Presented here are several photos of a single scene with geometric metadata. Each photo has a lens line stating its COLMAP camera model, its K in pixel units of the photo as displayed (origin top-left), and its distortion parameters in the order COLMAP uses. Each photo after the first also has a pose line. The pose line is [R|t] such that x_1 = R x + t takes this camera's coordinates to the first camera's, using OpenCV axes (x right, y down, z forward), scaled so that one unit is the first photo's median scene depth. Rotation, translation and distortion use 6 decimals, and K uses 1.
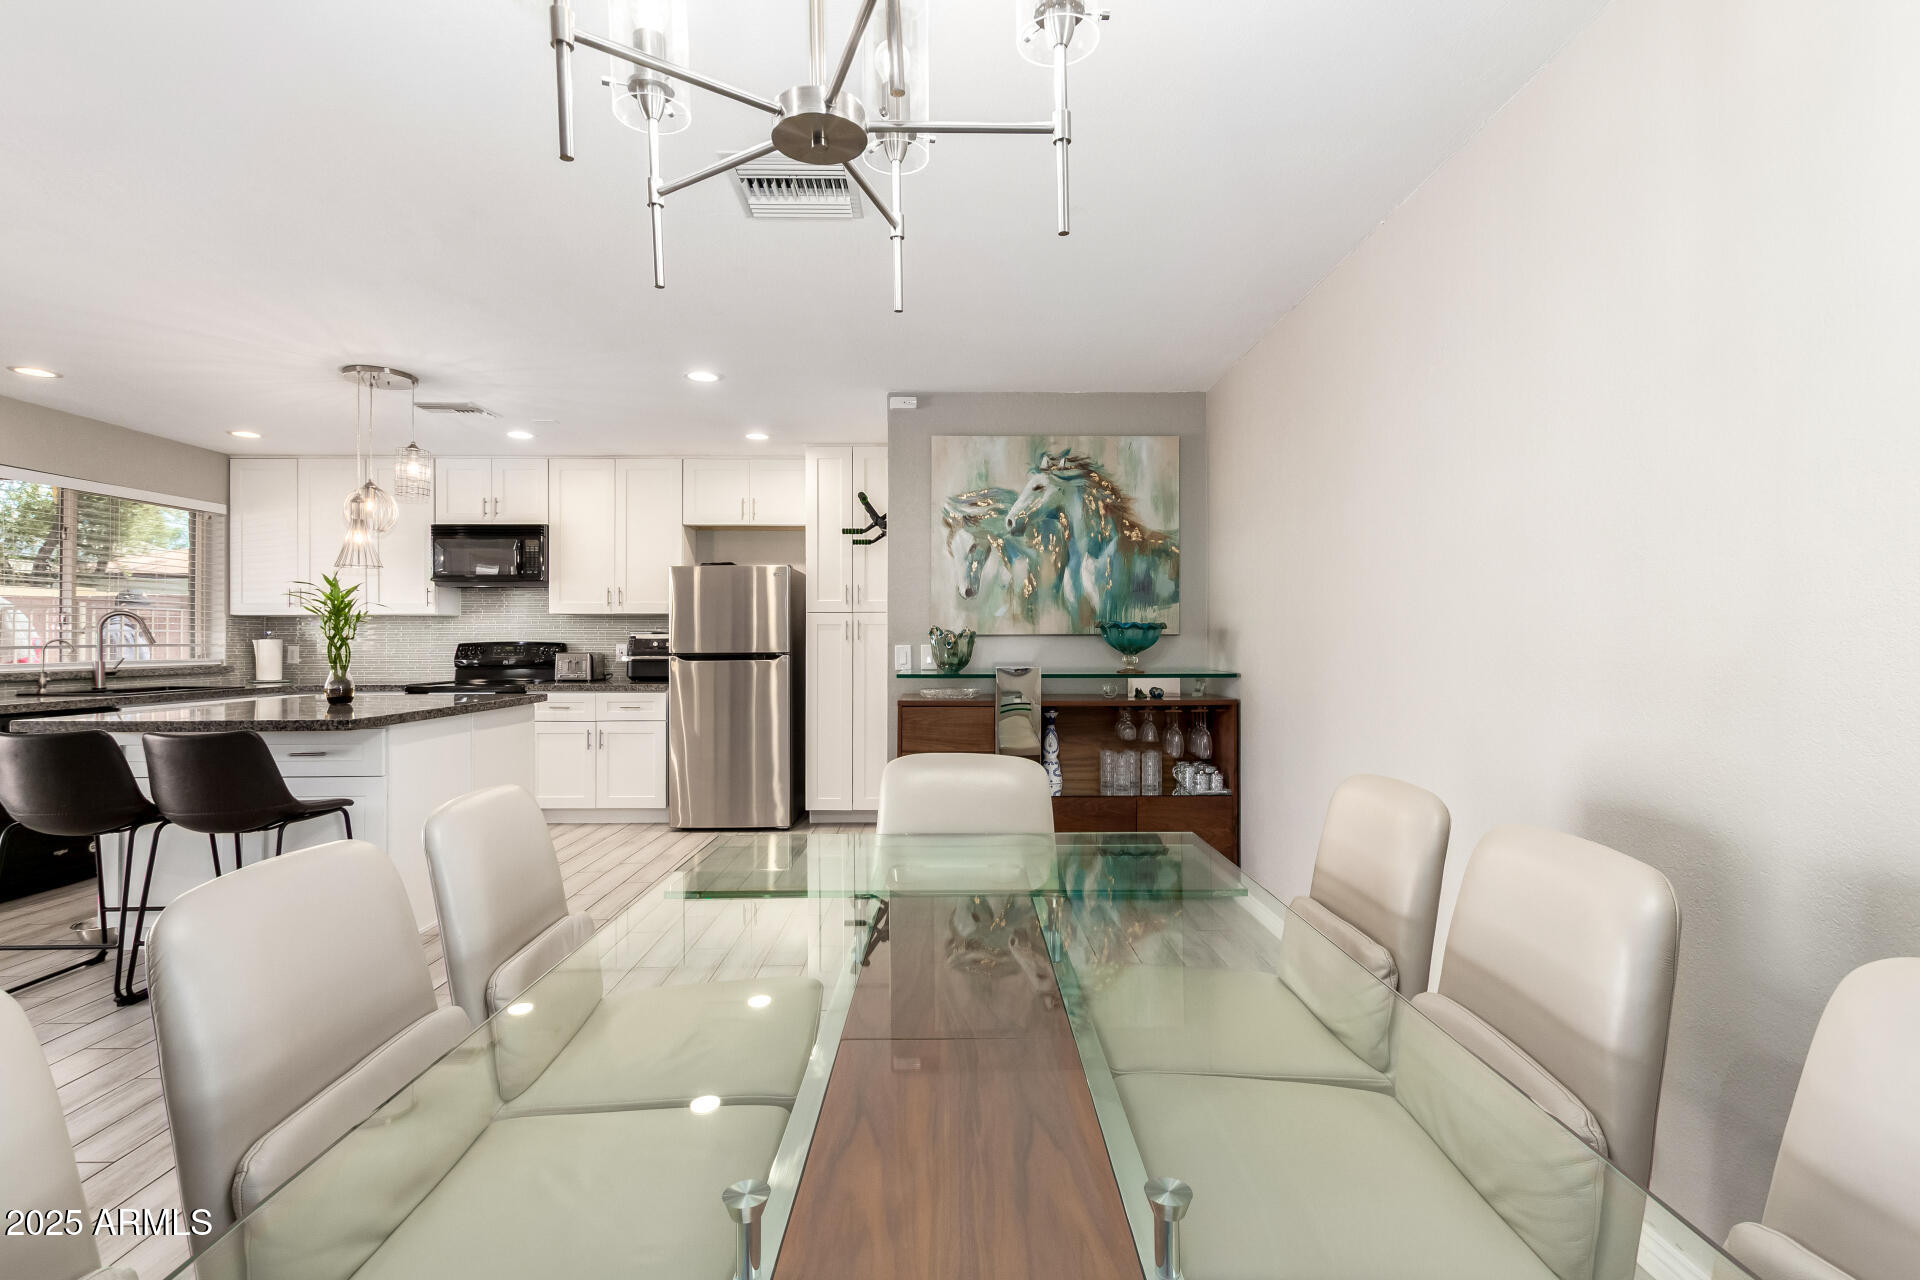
lens RADIAL K [[905.6, 0, 960.2], [0, 905.6, 638.6], [0, 0, 1]] dist [0.009726, -0.004316]
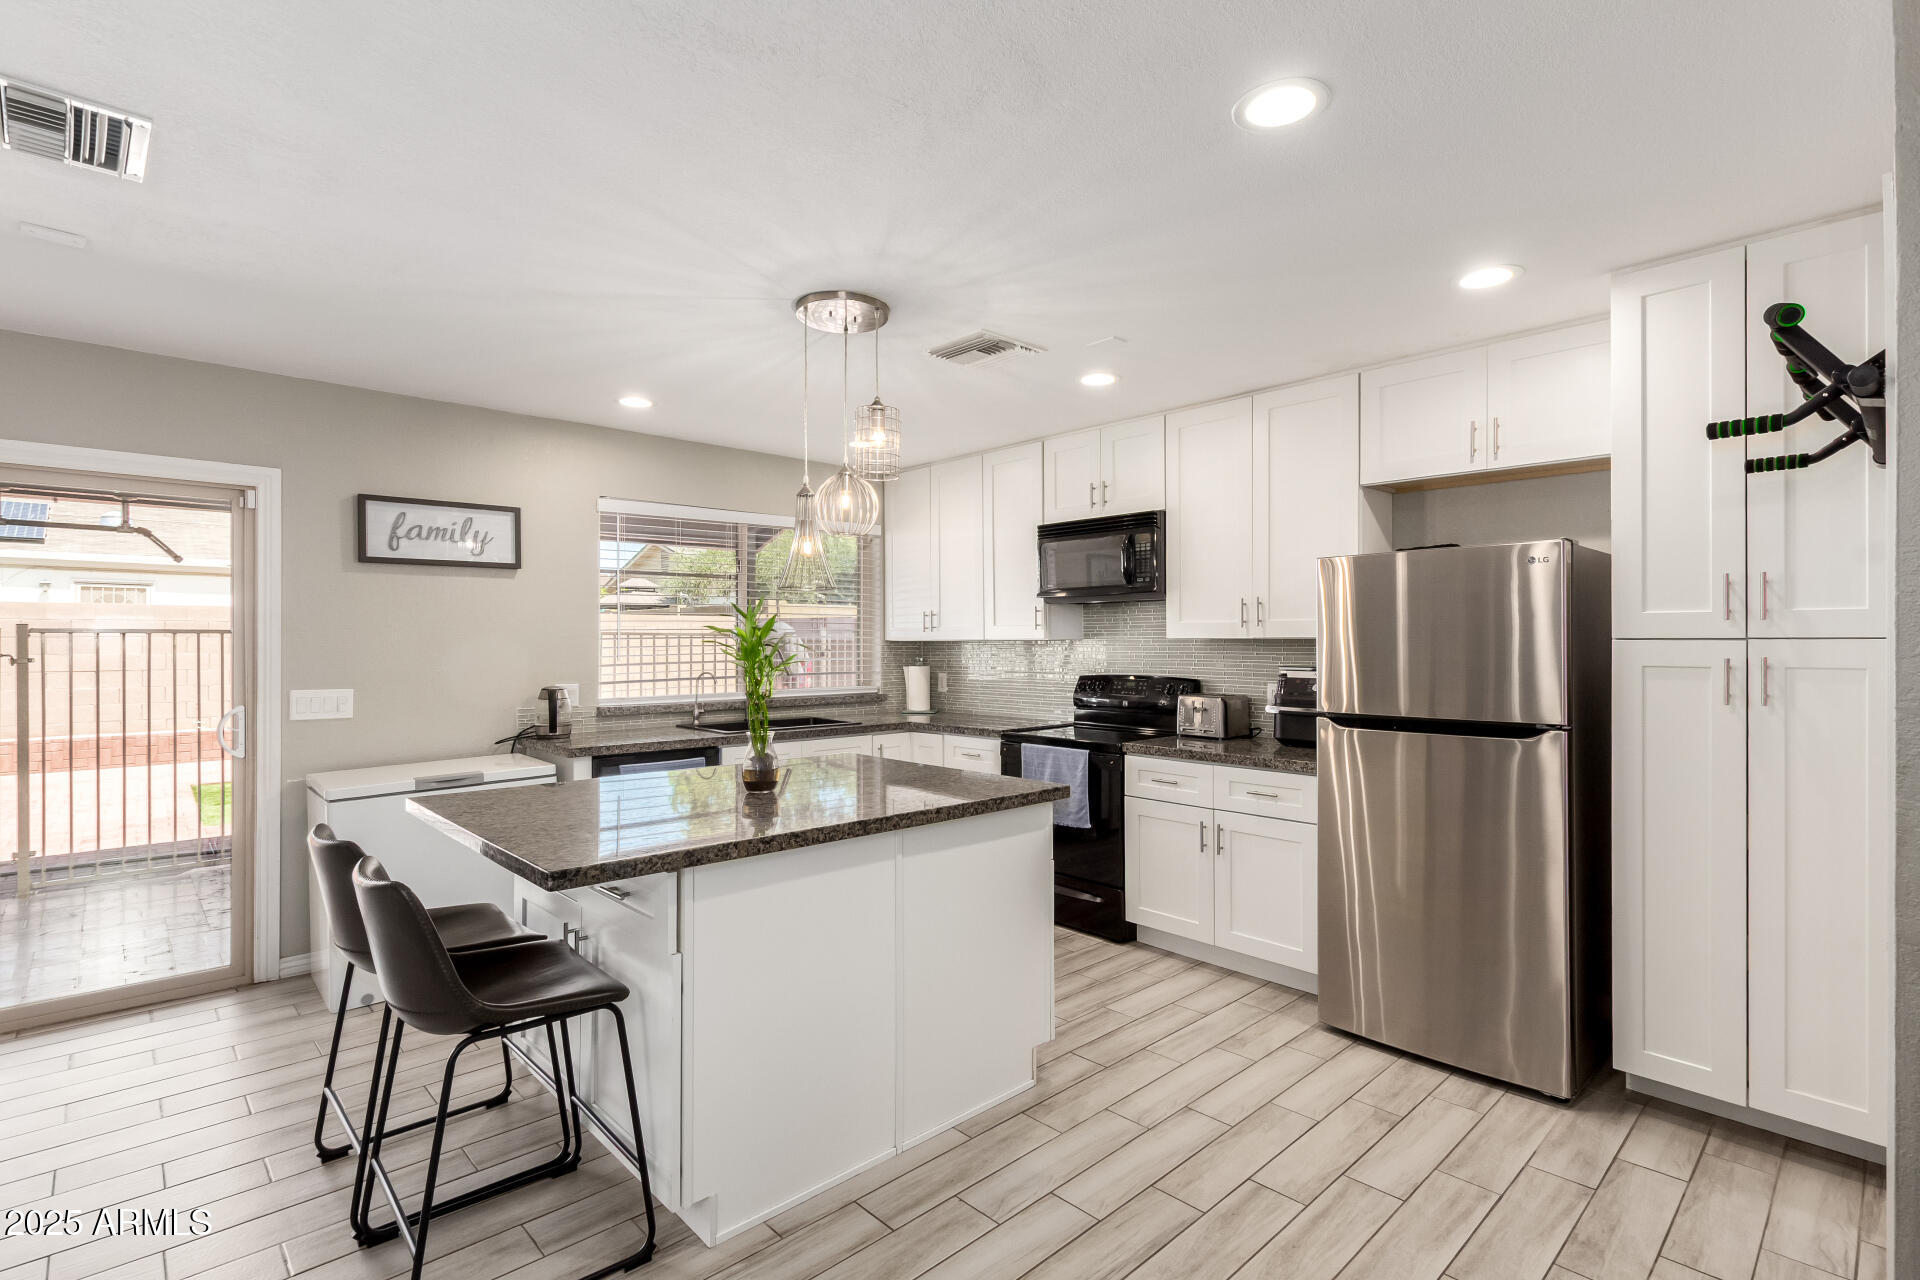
lens RADIAL K [[905.6, 0, 956.1], [0, 905.6, 637.4], [0, 0, 1]] dist [0.009726, -0.004316]
pose [[0.673035, -0.003342, -0.739603, -0.050224], [0.001495, 0.999994, -0.003158, -0.026701], [0.739609, 0.001019, 0.673036, 0.420292]]
